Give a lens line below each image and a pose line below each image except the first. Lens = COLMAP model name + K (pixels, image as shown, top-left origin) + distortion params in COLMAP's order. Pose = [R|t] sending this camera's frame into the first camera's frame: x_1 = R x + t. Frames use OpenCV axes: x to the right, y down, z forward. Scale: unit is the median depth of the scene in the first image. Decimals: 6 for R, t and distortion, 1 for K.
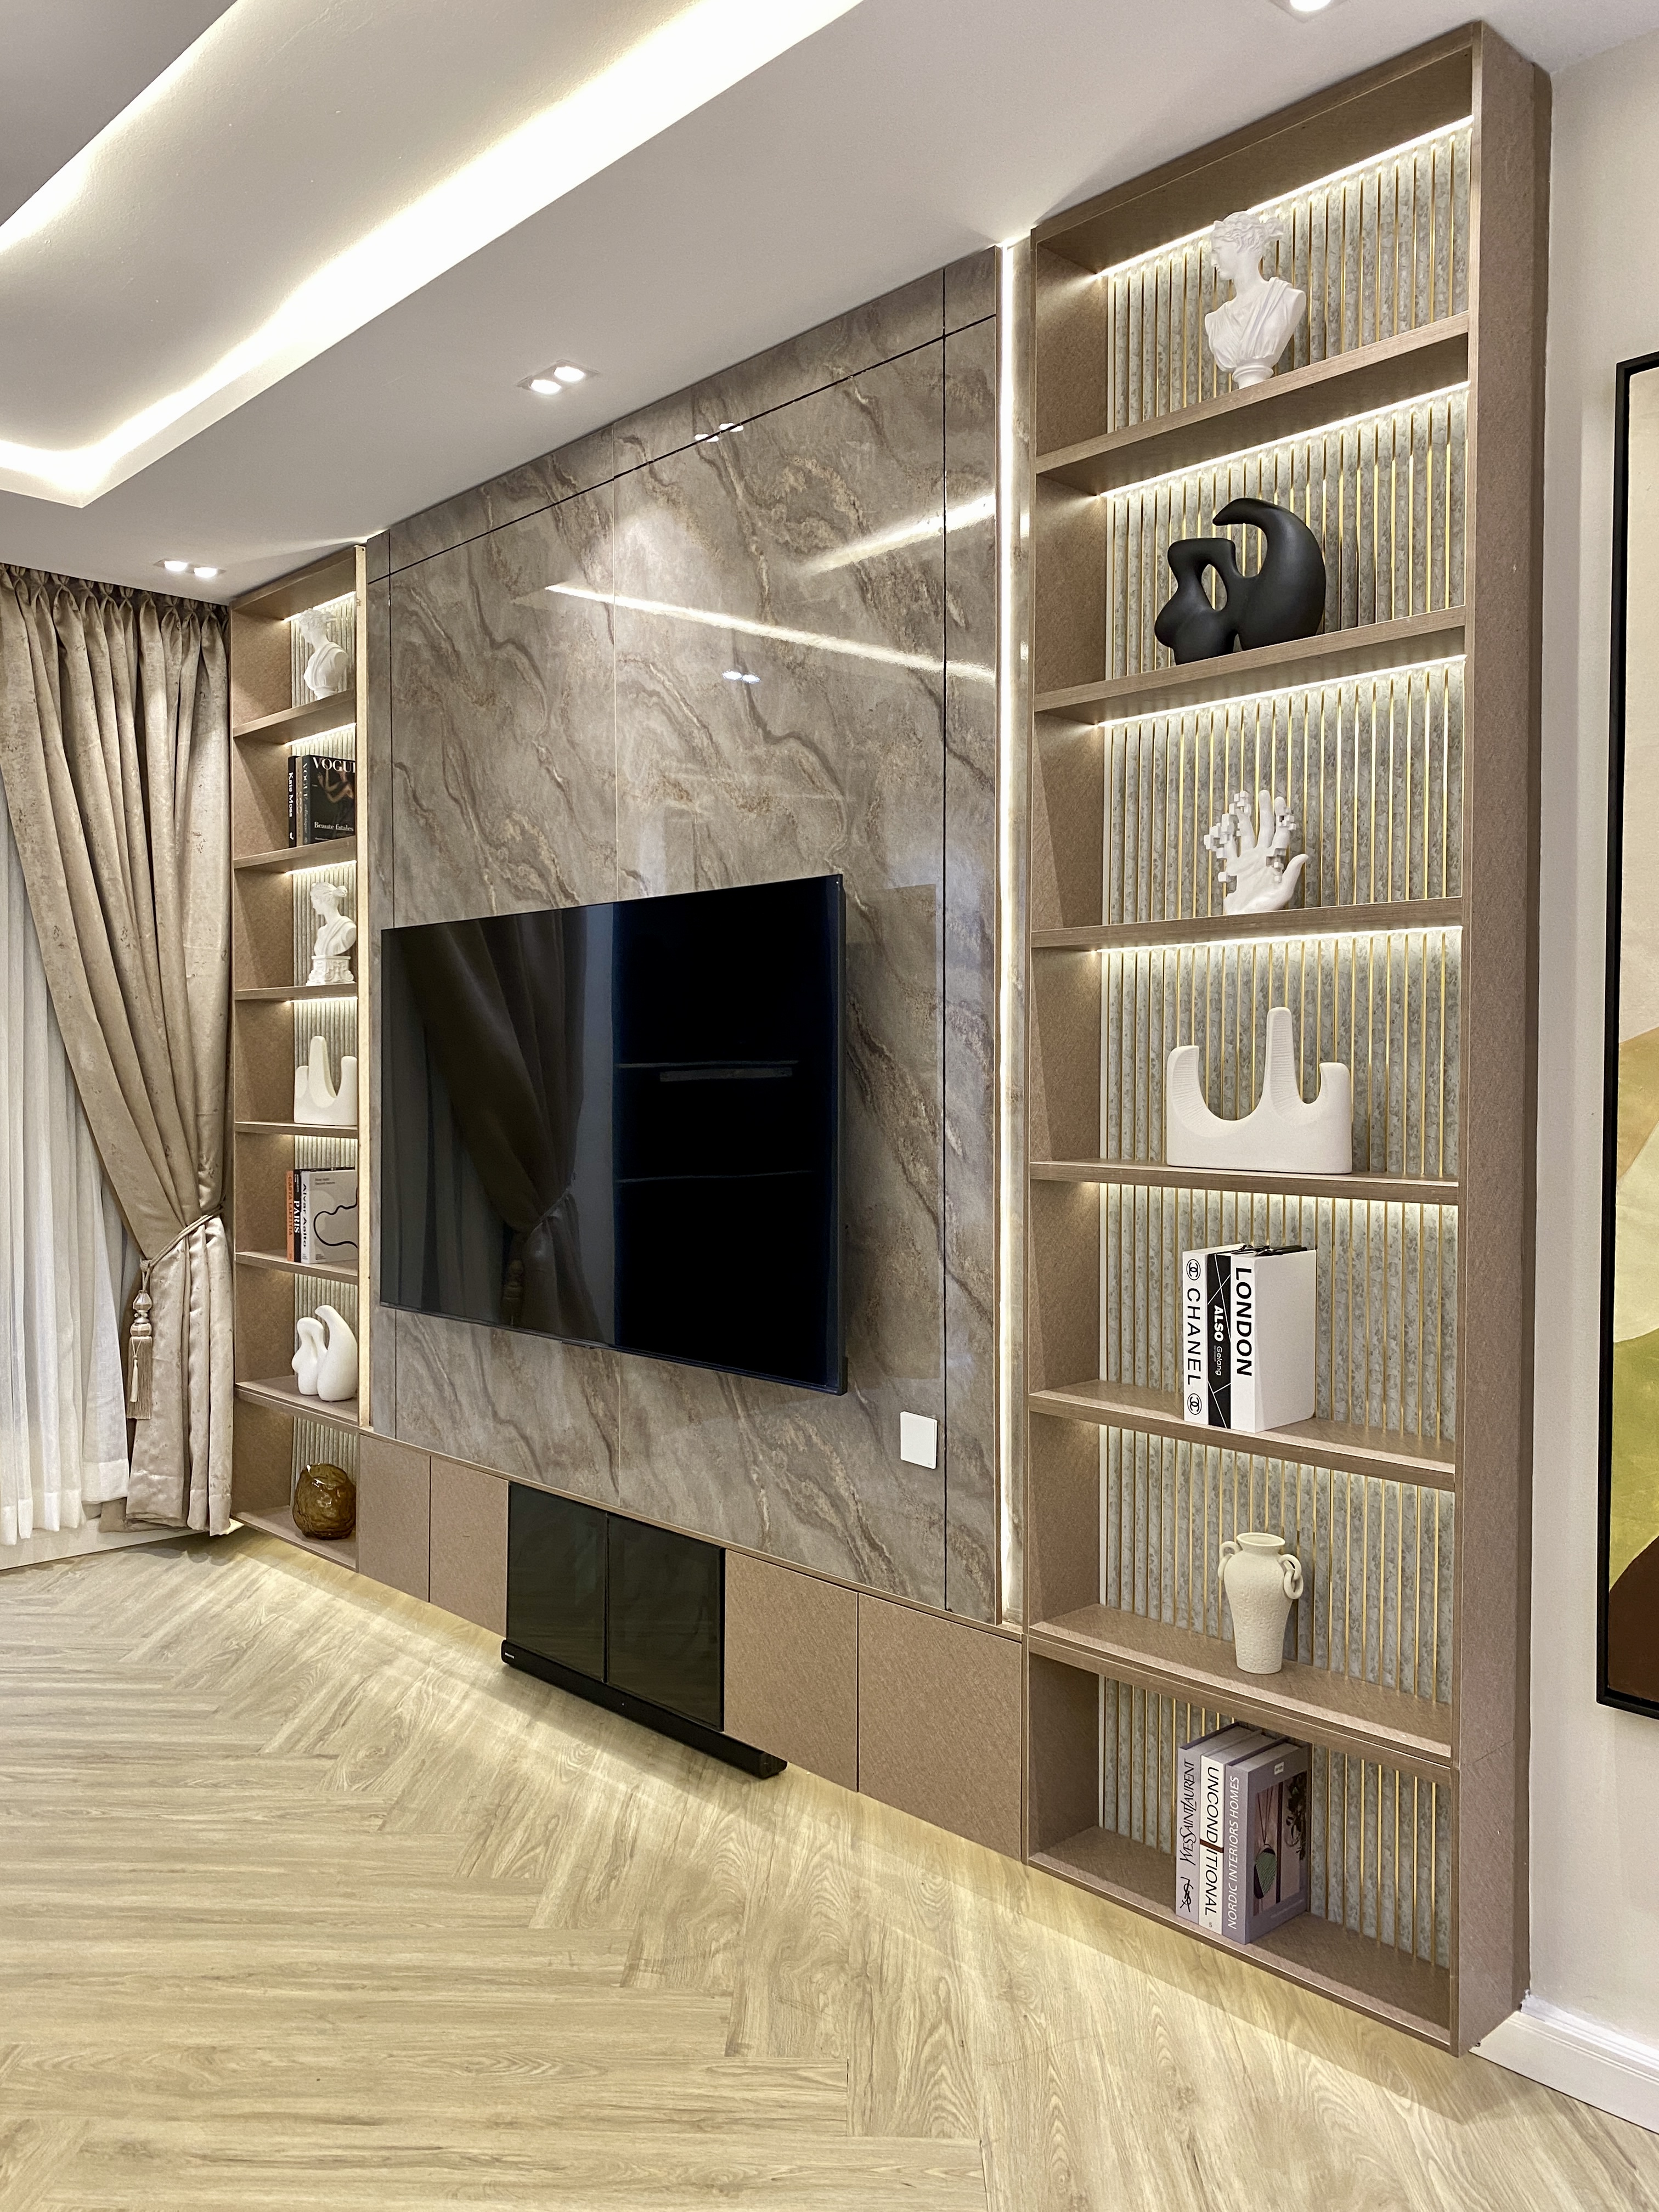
lens RADIAL K [[1683.9, 0, 822.8], [0, 1683.9, 1101.9], [0, 0, 1]] dist [0.032677, -0.041386]
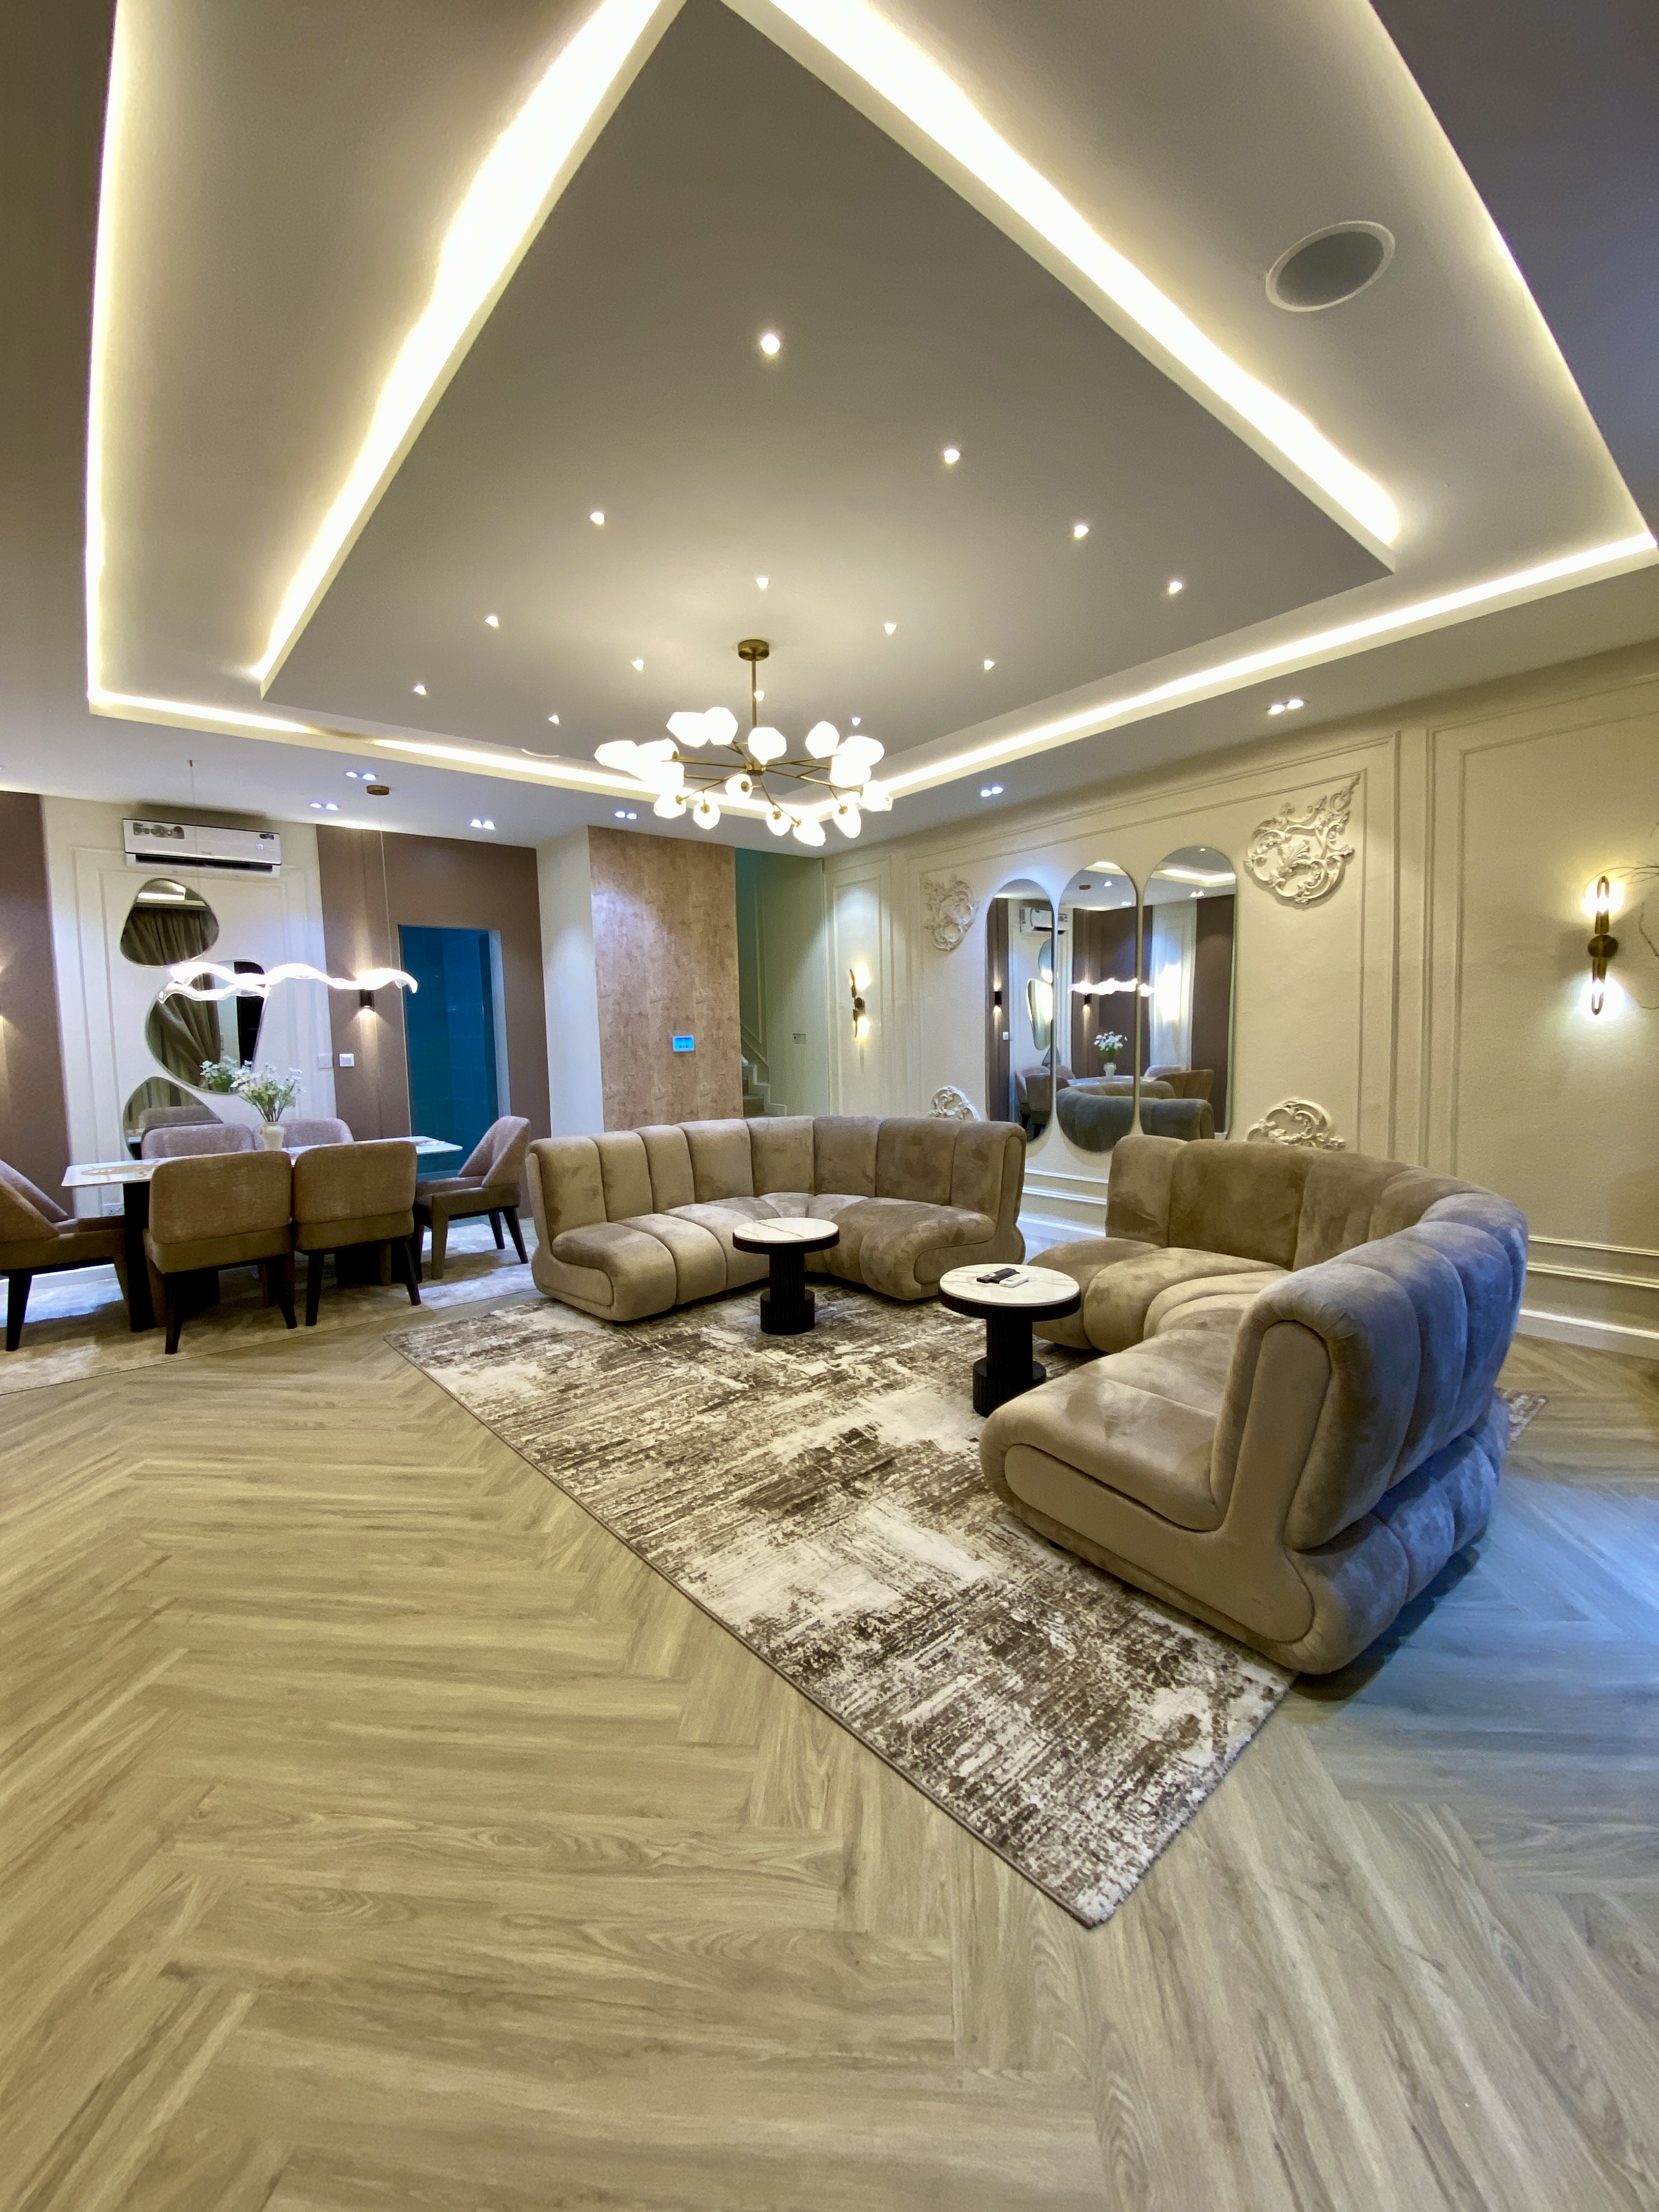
lens RADIAL K [[888.3, 0, 821.5], [0, 888.3, 1107.9], [0, 0, 1]] dist [0.015707, -0.017193]
pose [[-0.997263, 0.015514, 0.072286, -0.794442], [0.022728, 0.994720, 0.100073, -0.016346], [-0.070352, 0.101442, -0.992351, 1.738256]]
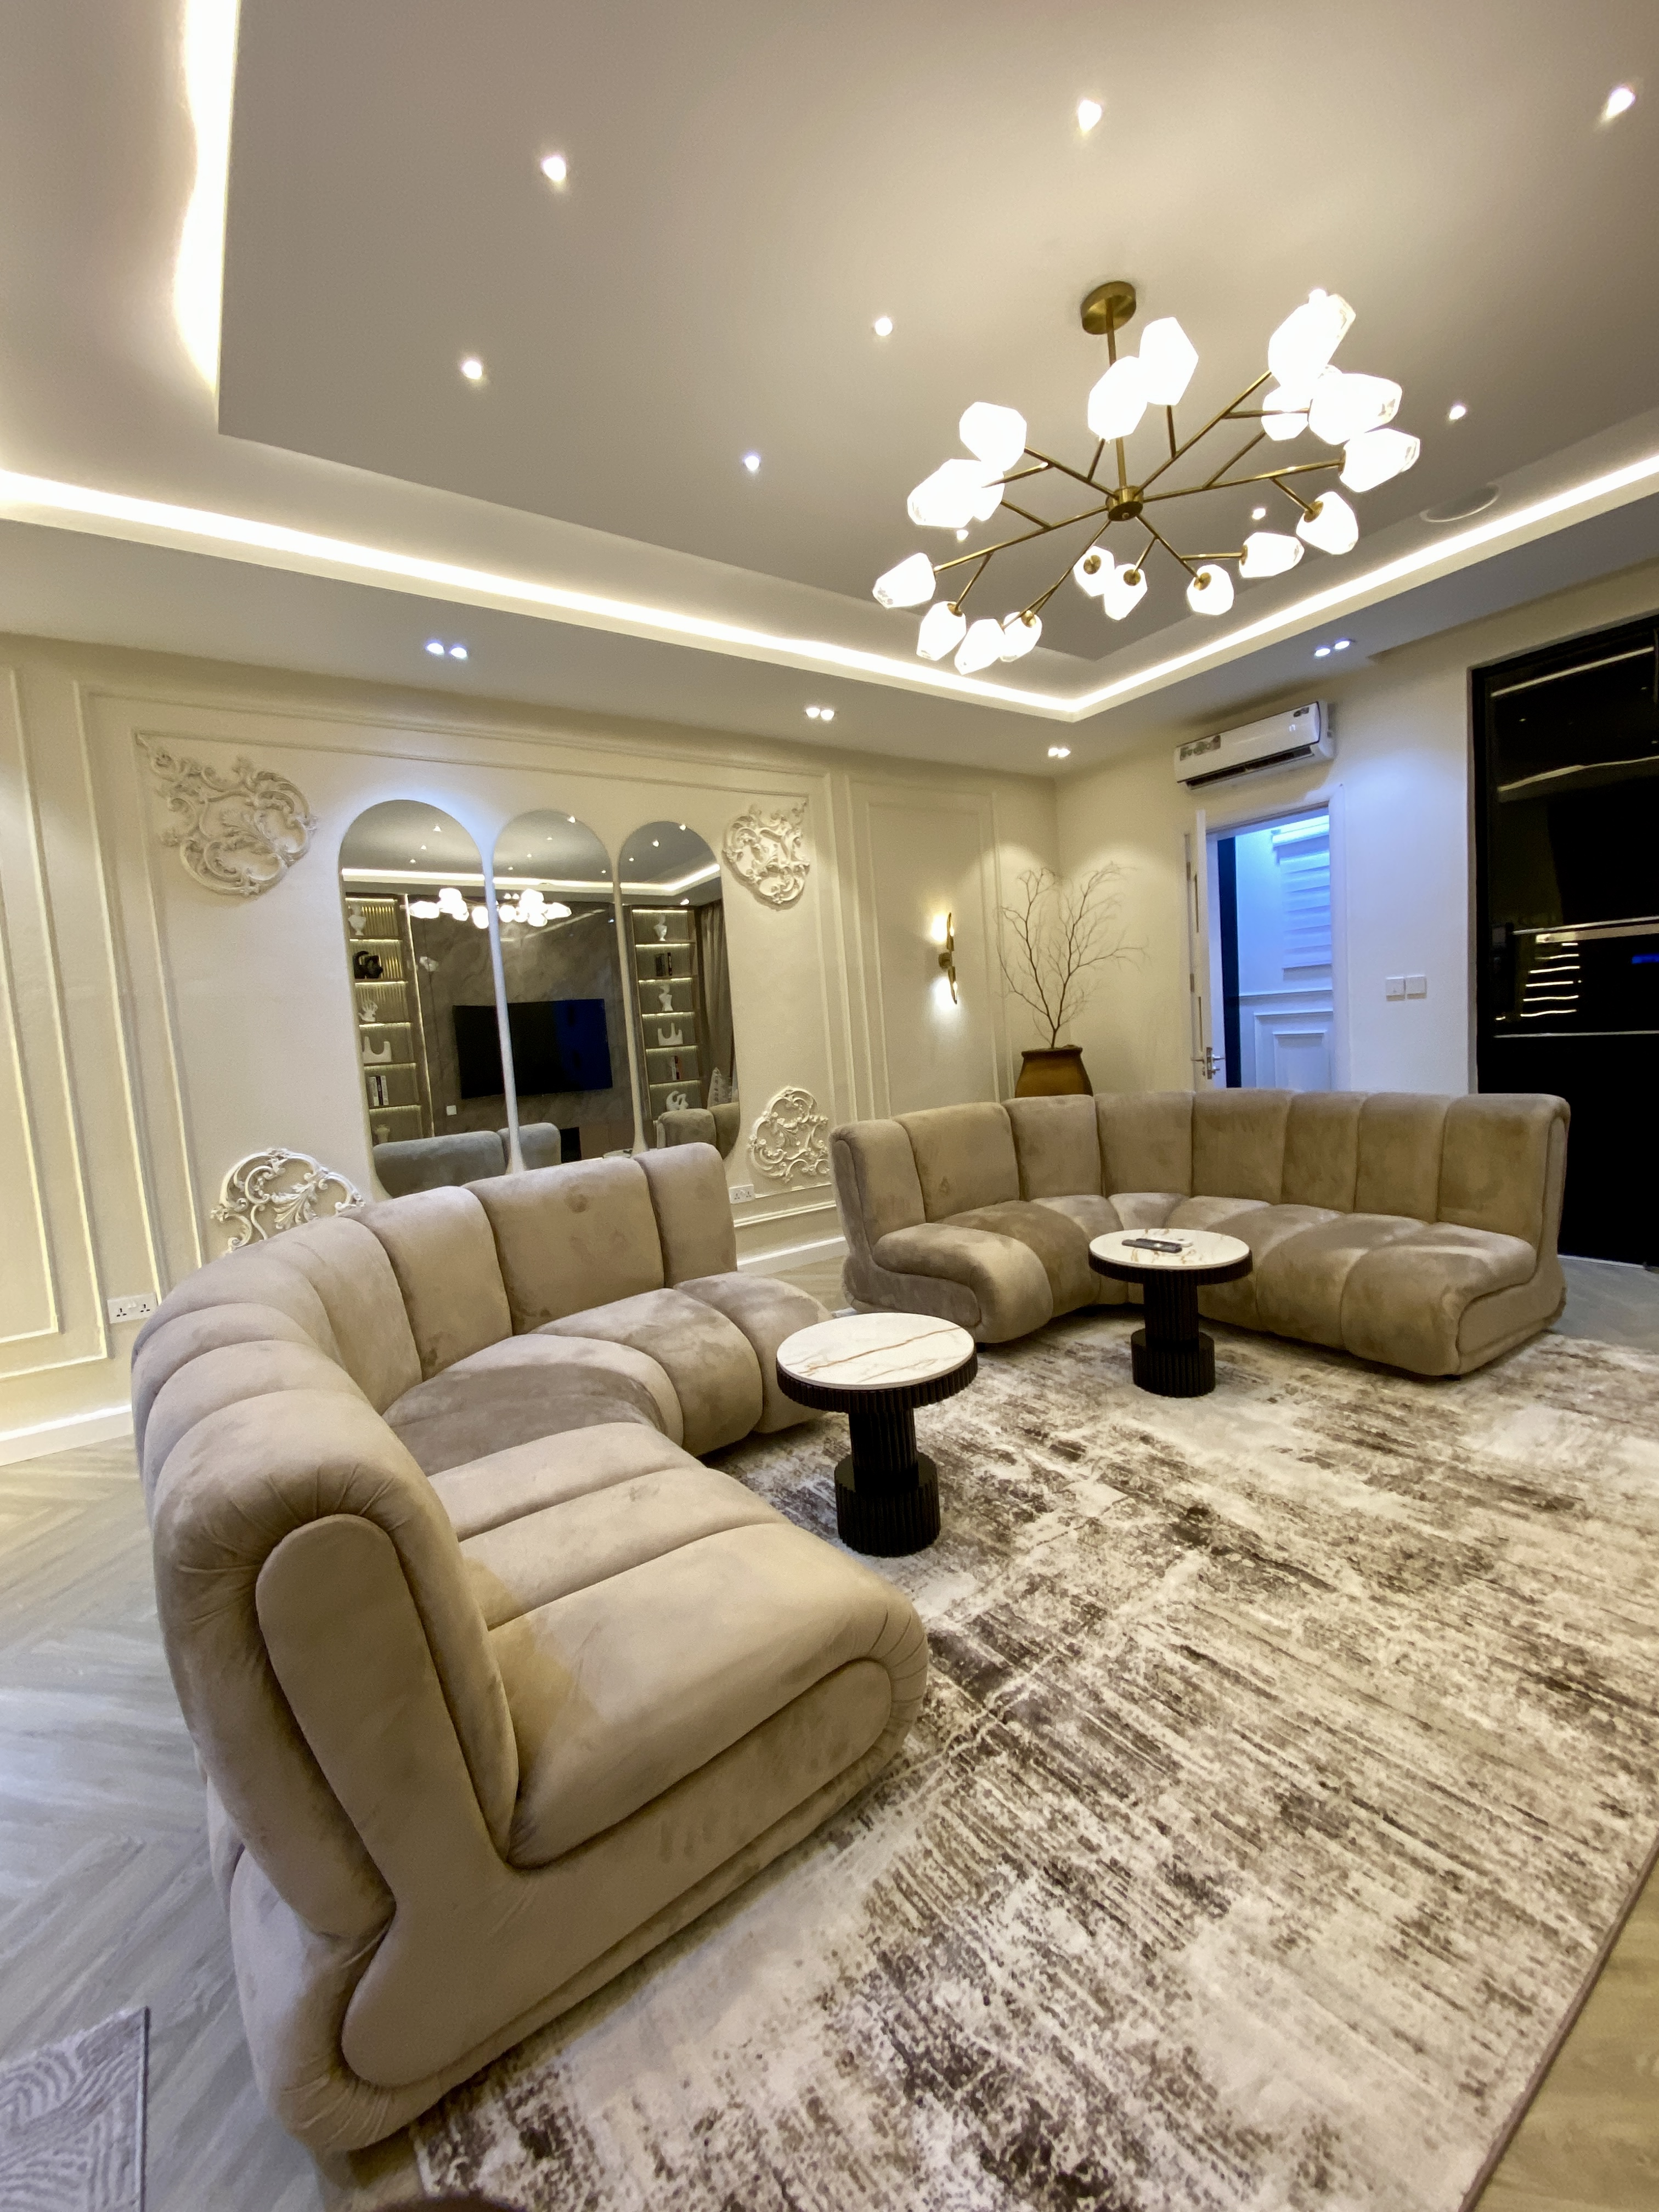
lens RADIAL K [[888.3, 0, 822.1], [0, 888.3, 1106.1], [0, 0, 1]] dist [0.015707, -0.017193]
pose [[-0.160456, 0.086271, -0.983266, 0.185515], [0.060213, 0.995173, 0.077490, 0.059955], [0.985205, -0.046771, -0.164876, 0.322970]]
